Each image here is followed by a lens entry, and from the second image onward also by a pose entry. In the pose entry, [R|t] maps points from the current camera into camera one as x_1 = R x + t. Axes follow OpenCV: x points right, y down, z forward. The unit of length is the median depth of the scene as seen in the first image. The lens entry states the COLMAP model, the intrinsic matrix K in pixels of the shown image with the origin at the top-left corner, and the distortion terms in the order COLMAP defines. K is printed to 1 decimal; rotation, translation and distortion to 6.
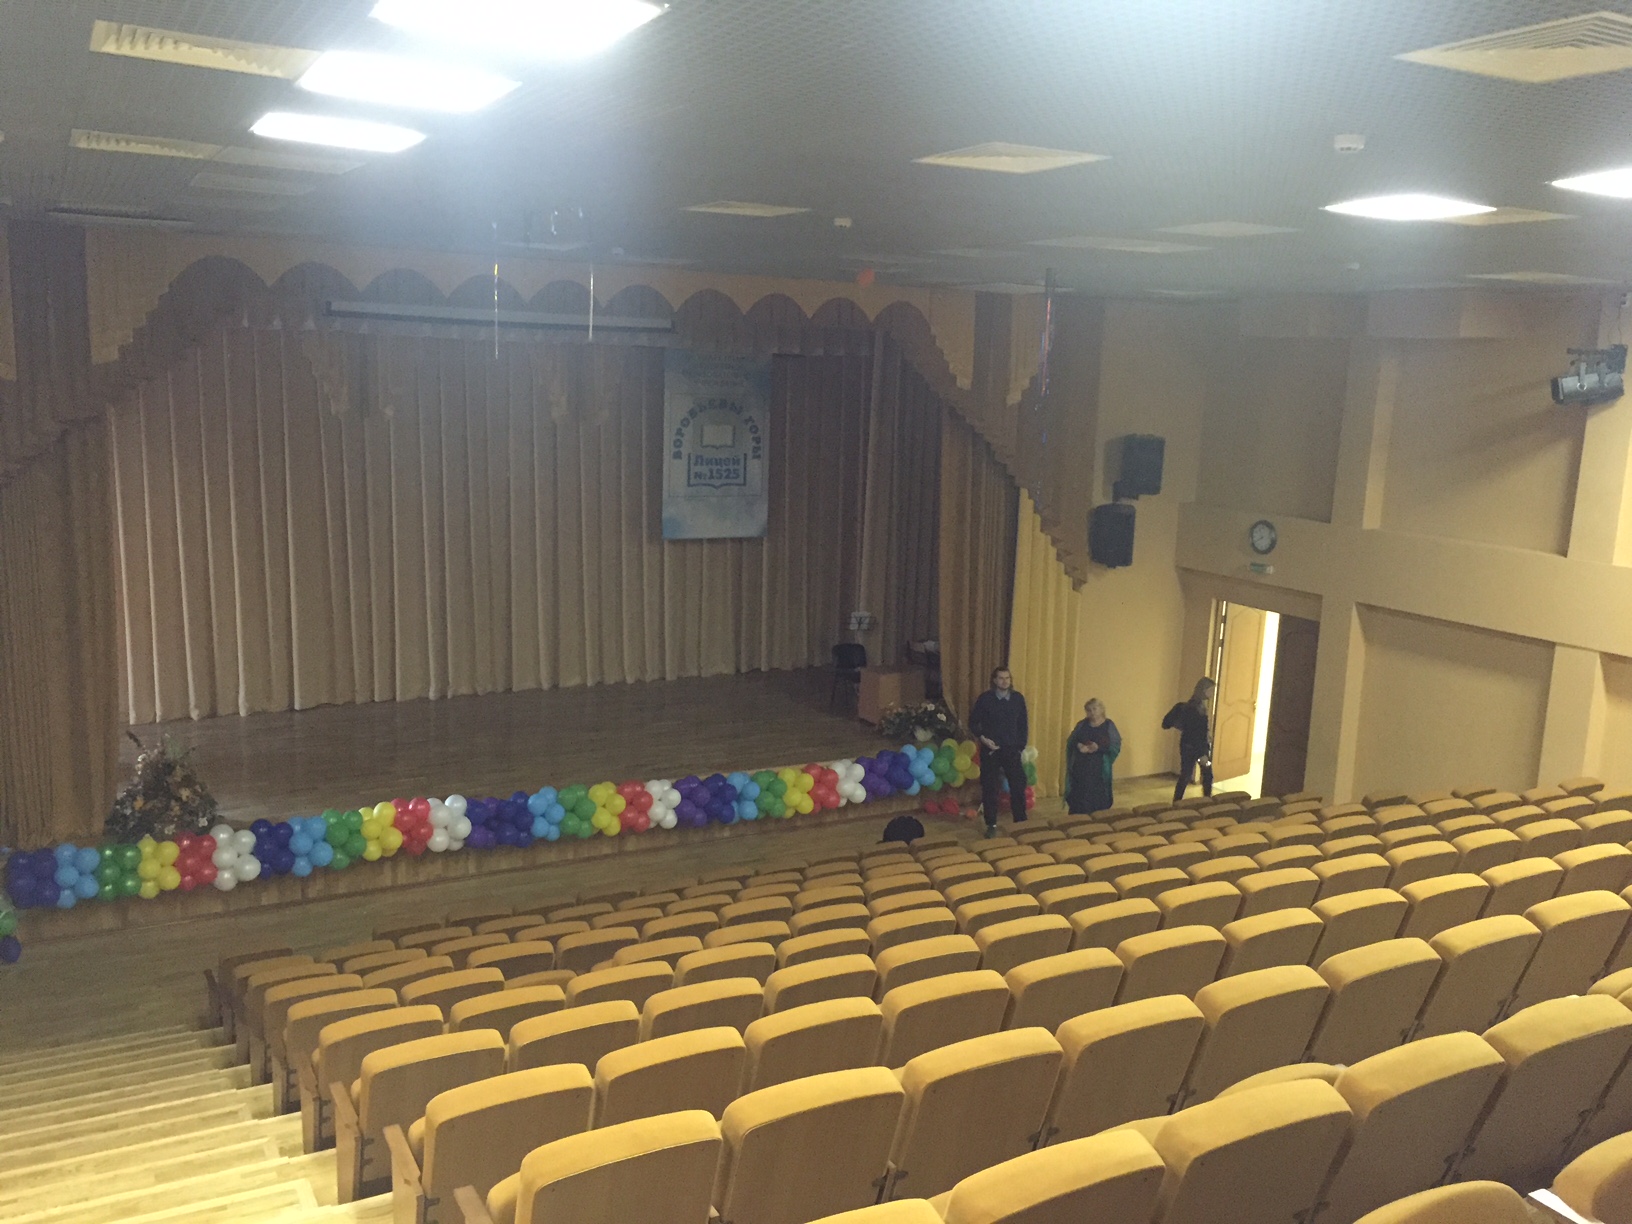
lens RADIAL K [[1392.4, 0, 815.1], [0, 1392.4, 616.6], [0, 0, 1]] dist [0.067140, -0.083501]
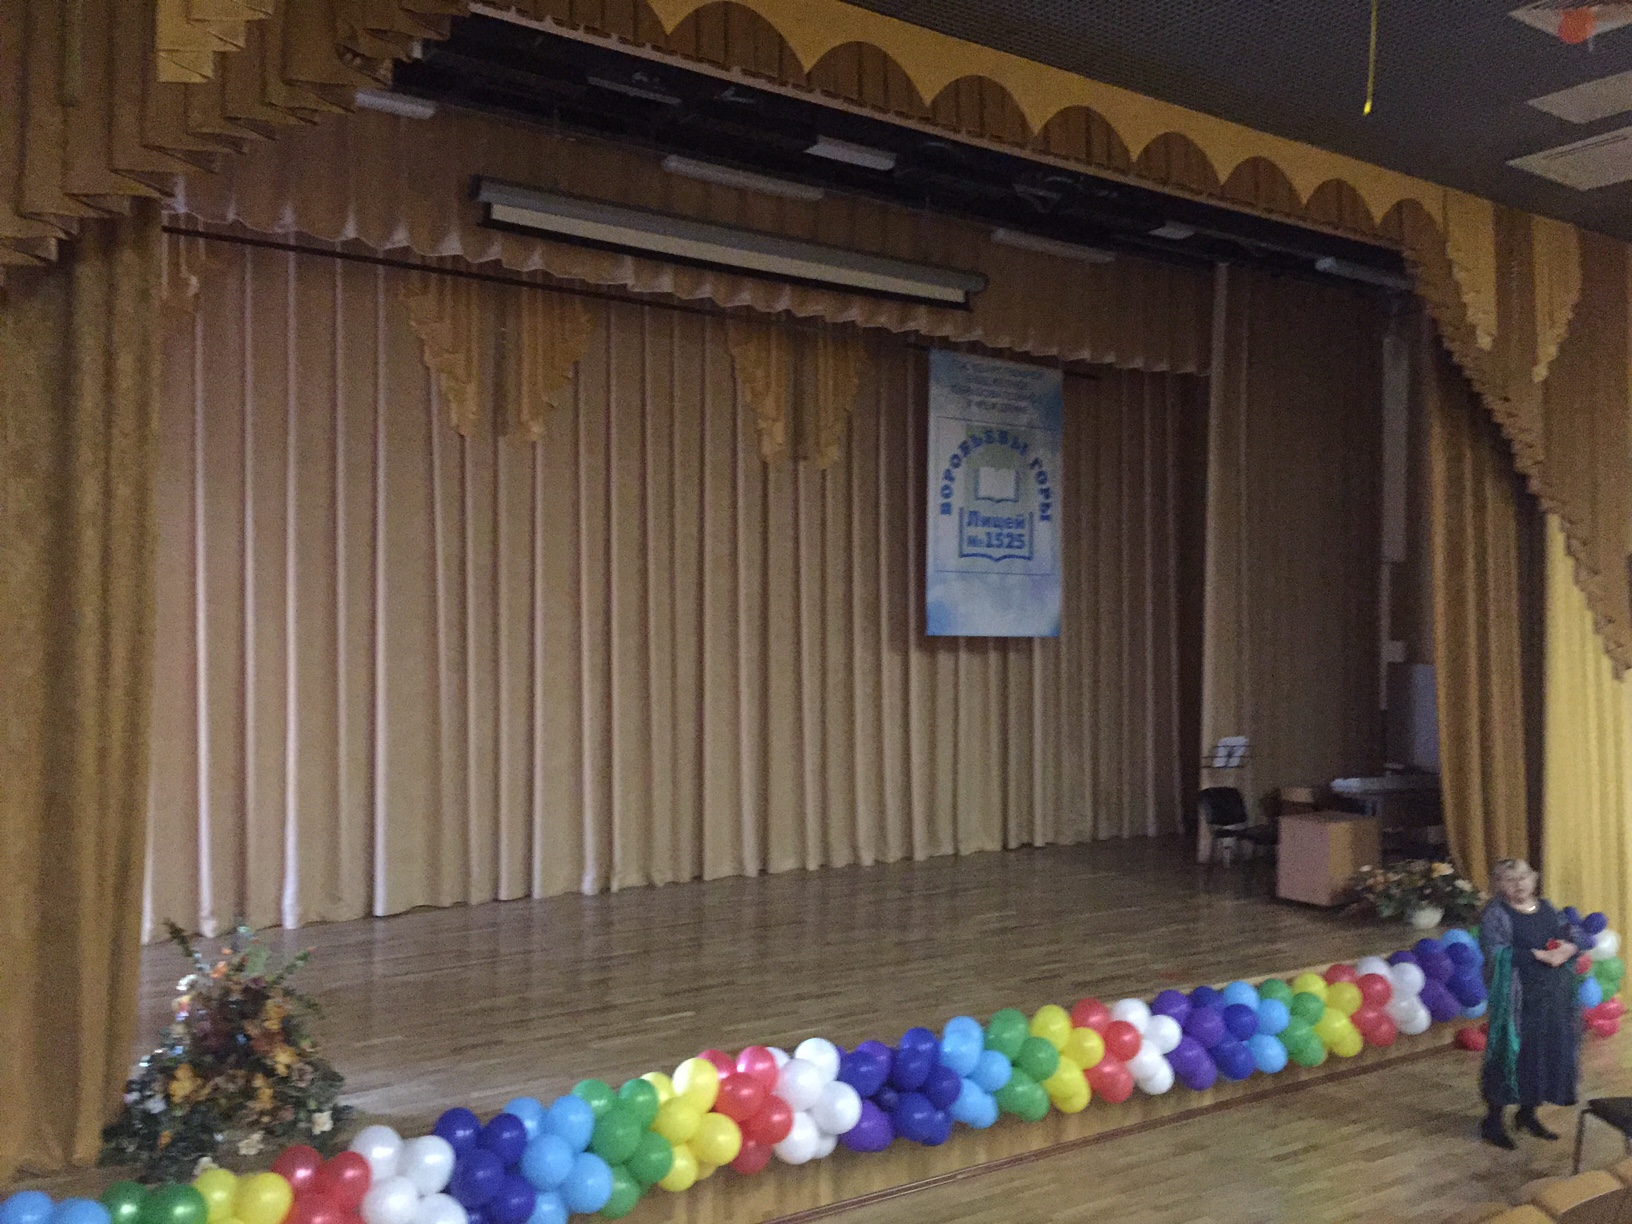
lens RADIAL K [[1392.4, 0, 808.8], [0, 1392.4, 622.1], [0, 0, 1]] dist [0.067140, -0.083501]
pose [[0.996574, -0.022598, 0.079562, -0.253296], [0.036192, 0.984113, -0.173814, 0.058691], [-0.074370, 0.176098, 0.981559, 0.419372]]
